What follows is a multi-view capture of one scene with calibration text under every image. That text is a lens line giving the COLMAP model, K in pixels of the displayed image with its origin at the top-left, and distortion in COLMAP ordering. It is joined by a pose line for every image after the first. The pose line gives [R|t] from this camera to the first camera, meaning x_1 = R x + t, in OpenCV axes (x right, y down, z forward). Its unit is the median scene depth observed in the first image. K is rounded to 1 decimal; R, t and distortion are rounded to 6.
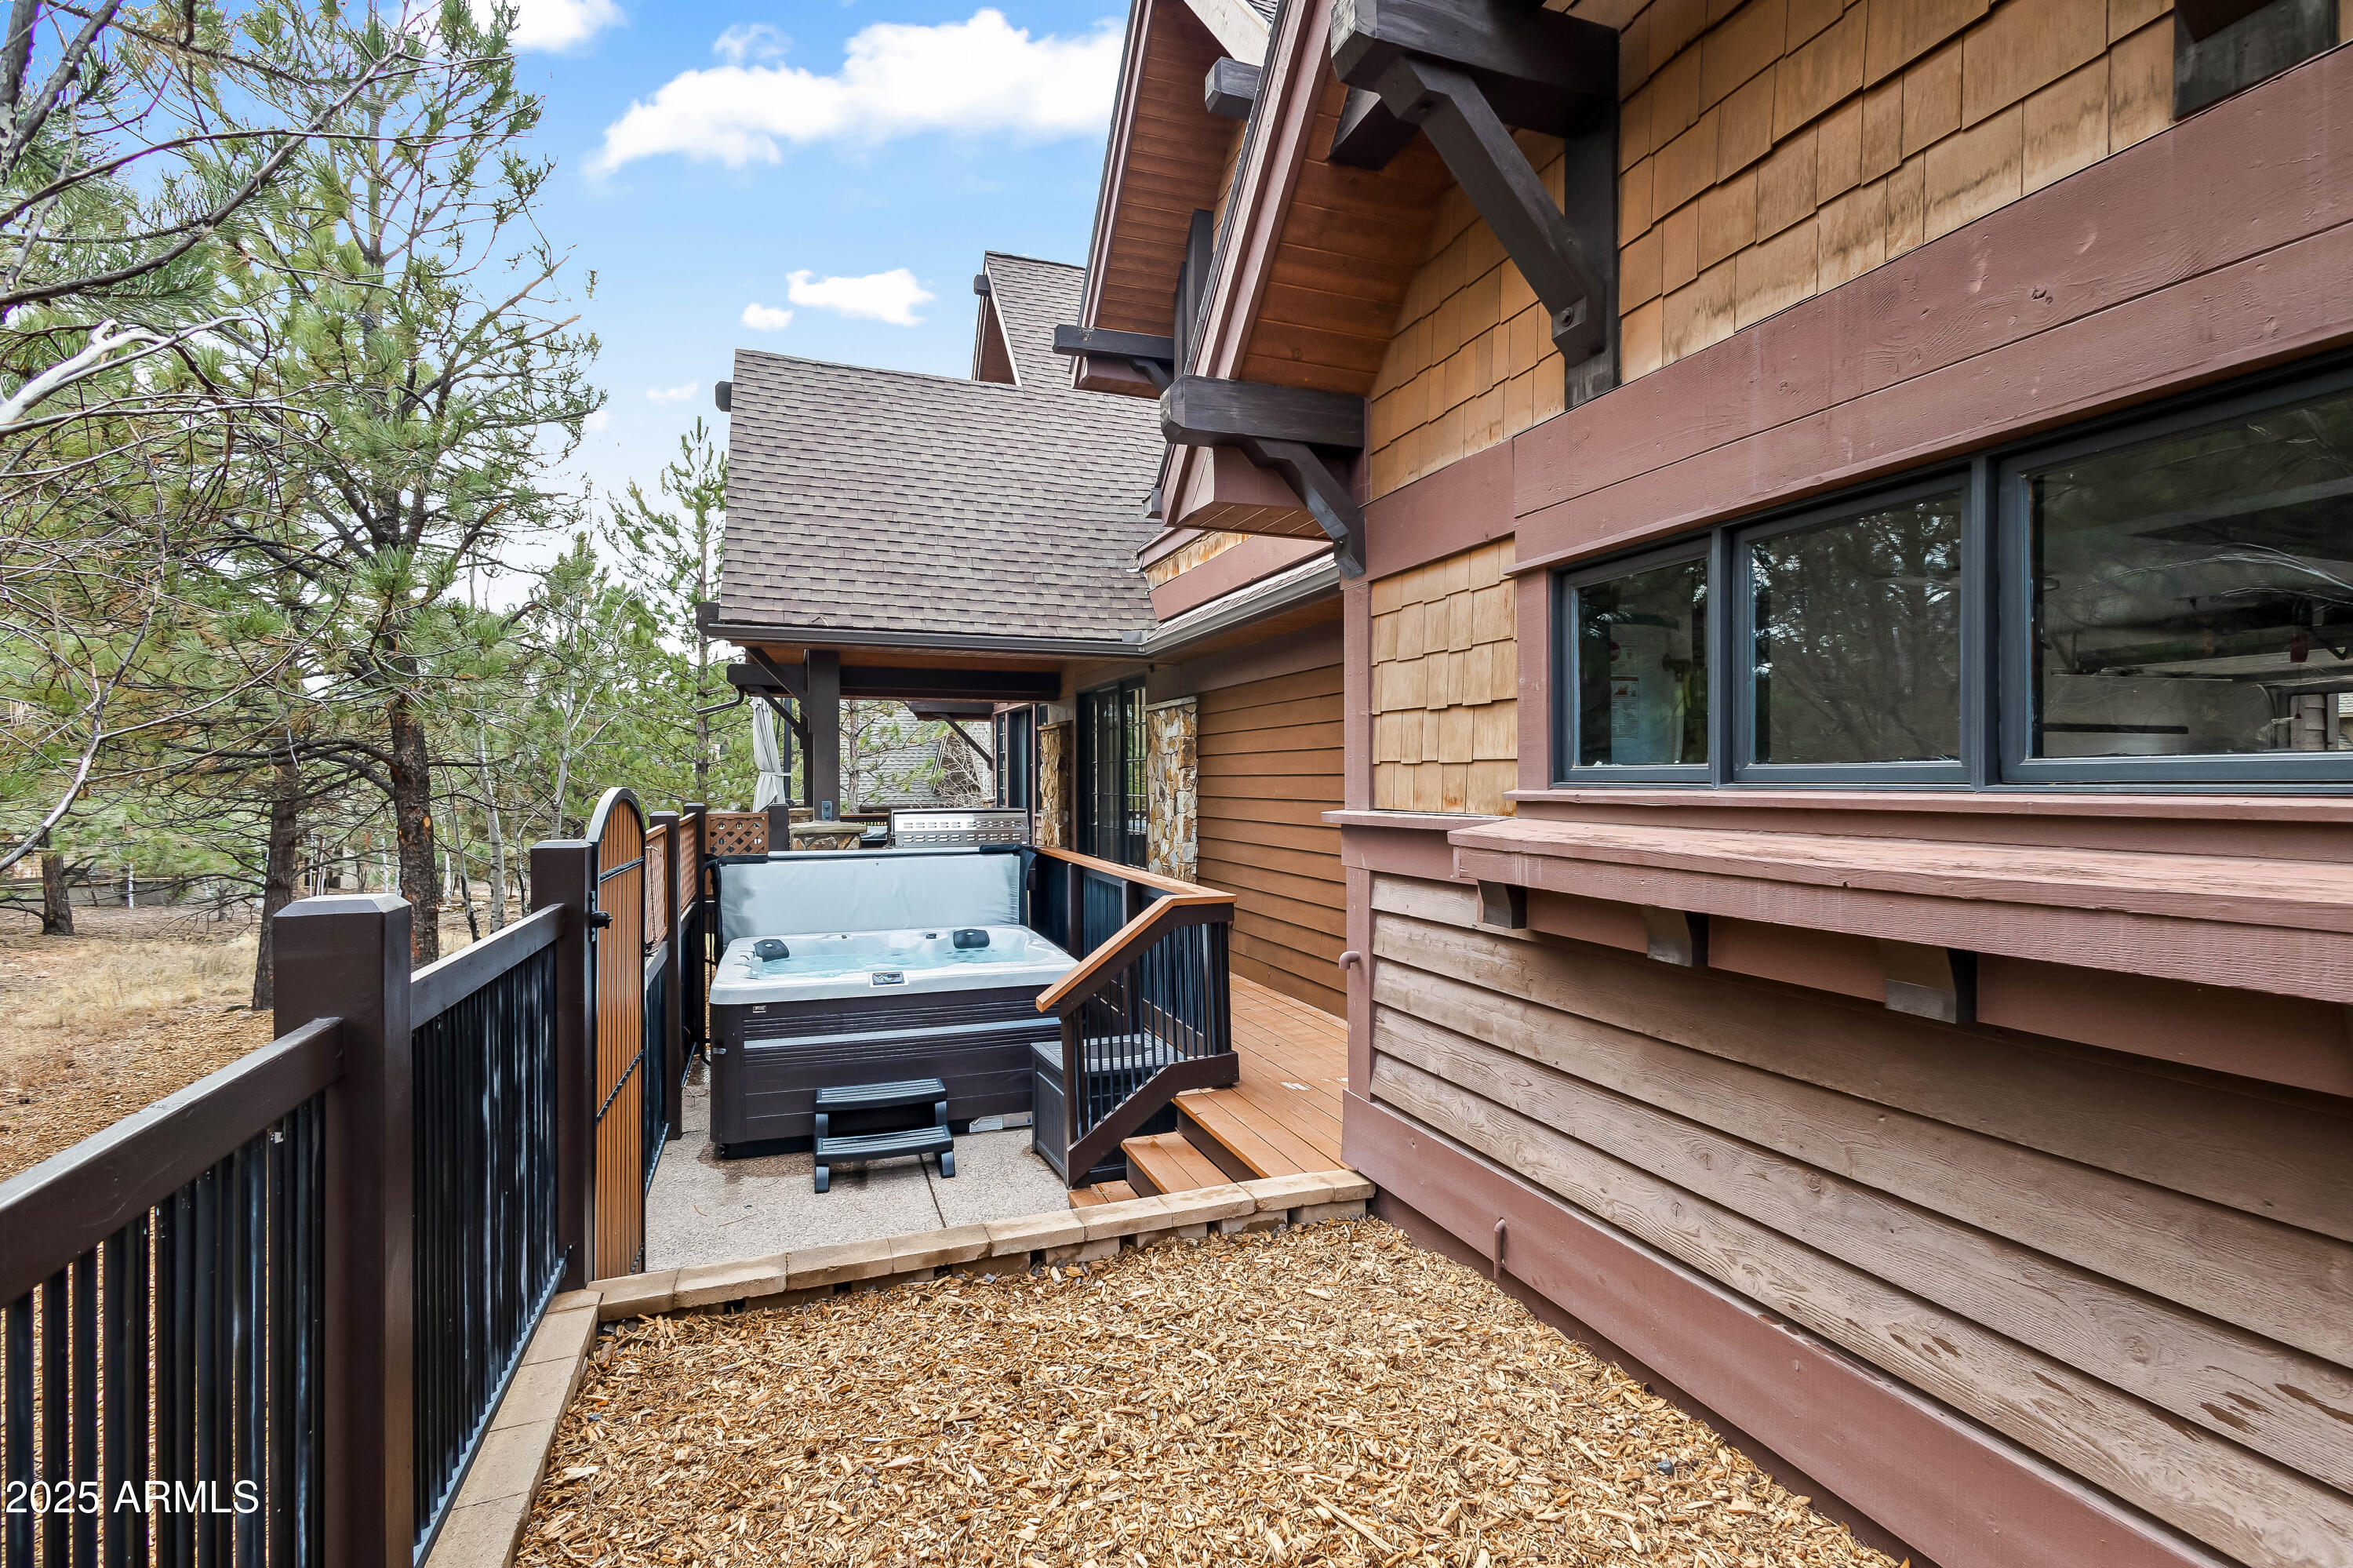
lens RADIAL K [[1073.4, 0, 1173.2], [0, 1073.4, 783.1], [0, 0, 1]] dist [0.012273, 0.000484]
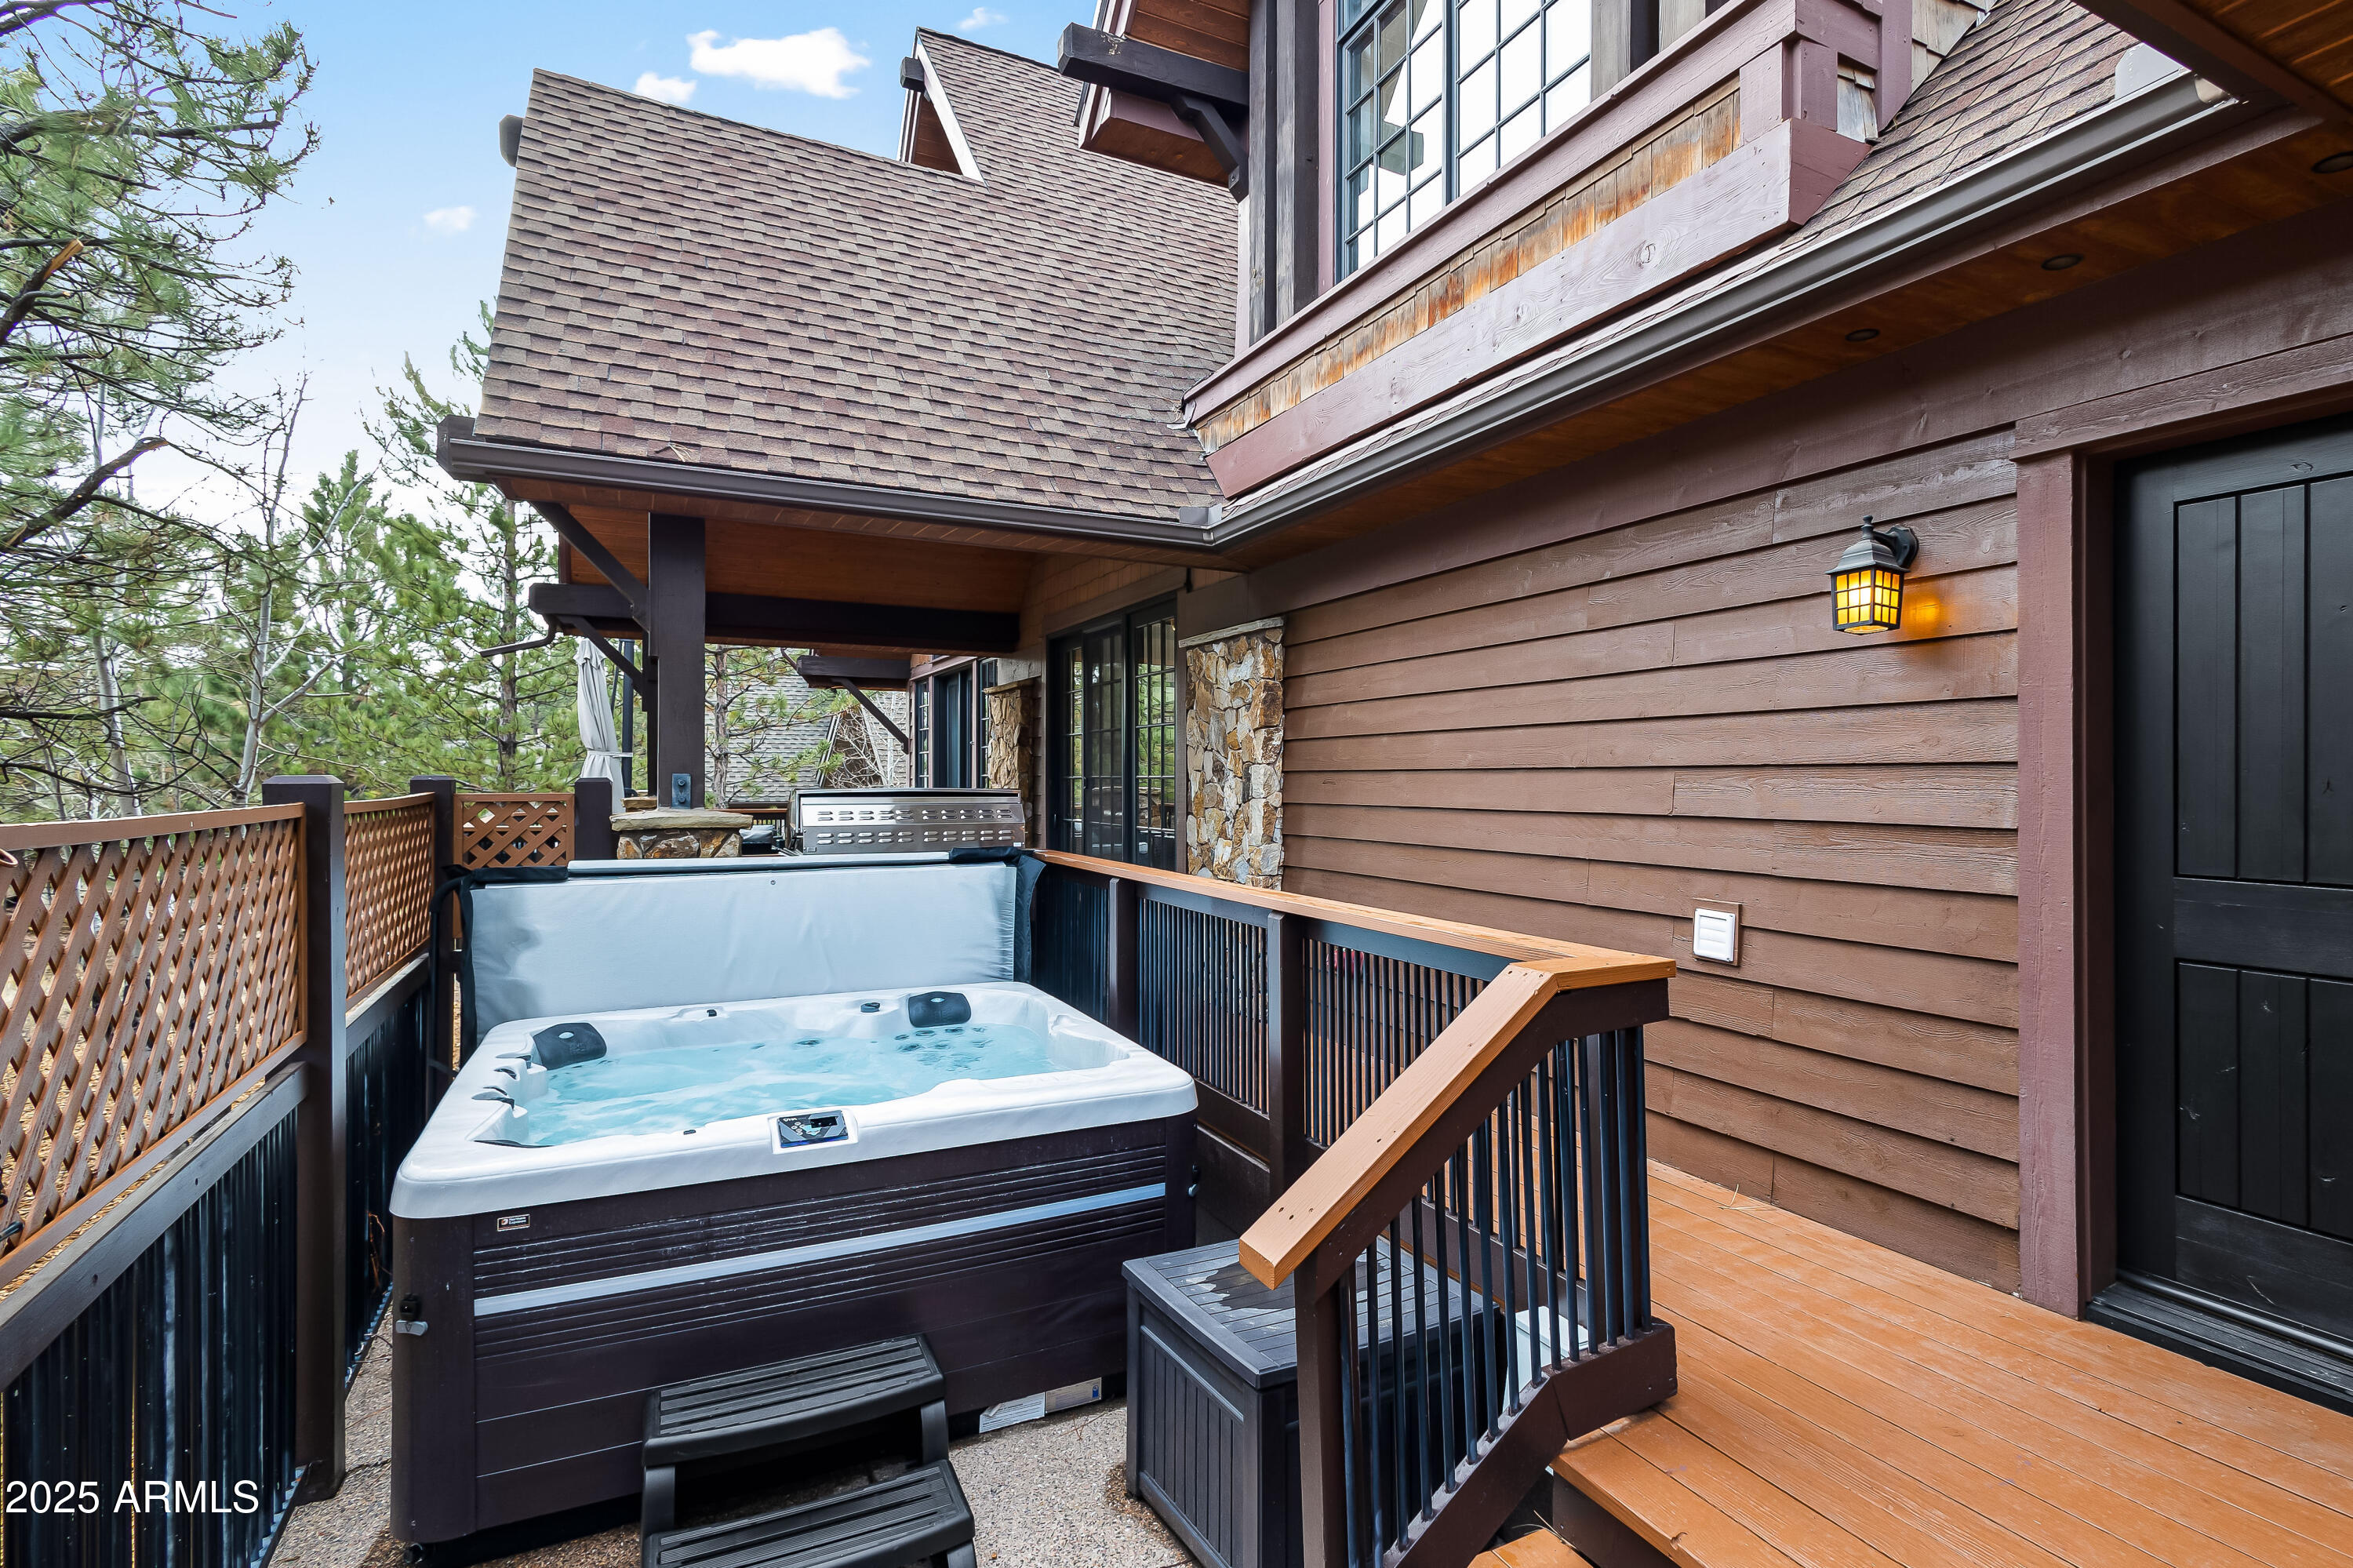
lens RADIAL K [[1073.4, 0, 1179.1], [0, 1073.4, 782.7], [0, 0, 1]] dist [0.012273, 0.000484]
pose [[0.993039, 0.003876, 0.117722, -0.115180], [-0.003230, 0.999979, -0.005672, 0.022436], [-0.117741, 0.005252, 0.993030, 0.363851]]
